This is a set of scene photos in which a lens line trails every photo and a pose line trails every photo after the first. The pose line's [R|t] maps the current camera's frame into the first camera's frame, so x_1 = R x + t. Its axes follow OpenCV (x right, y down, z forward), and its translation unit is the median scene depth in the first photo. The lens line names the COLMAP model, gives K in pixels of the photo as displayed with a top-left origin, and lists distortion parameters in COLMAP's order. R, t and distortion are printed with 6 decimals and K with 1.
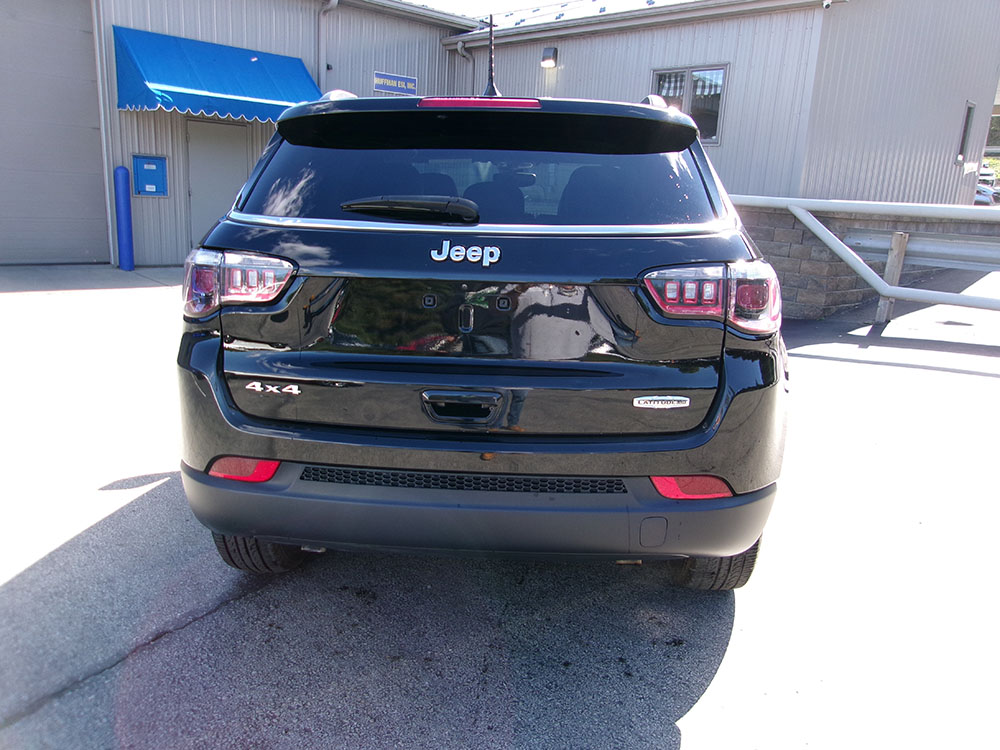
lens RADIAL K [[791.1, 0, 504.1], [0, 791.1, 379.7], [0, 0, 1]] dist [0.010750, 0.020310]
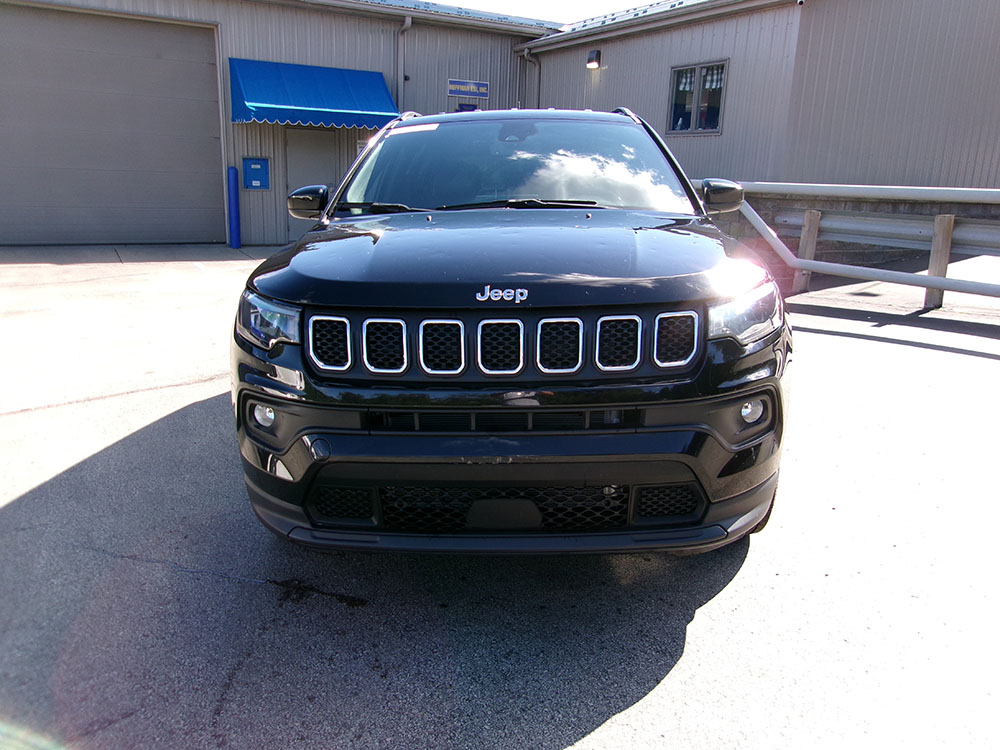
lens RADIAL K [[791.1, 0, 497.8], [0, 791.1, 377.8], [0, 0, 1]] dist [0.010750, 0.020310]
pose [[0.967745, 0.043502, -0.248146, 0.253108], [-0.042101, 0.999053, 0.010949, 0.037317], [0.248387, -0.000148, 0.968661, -0.124395]]
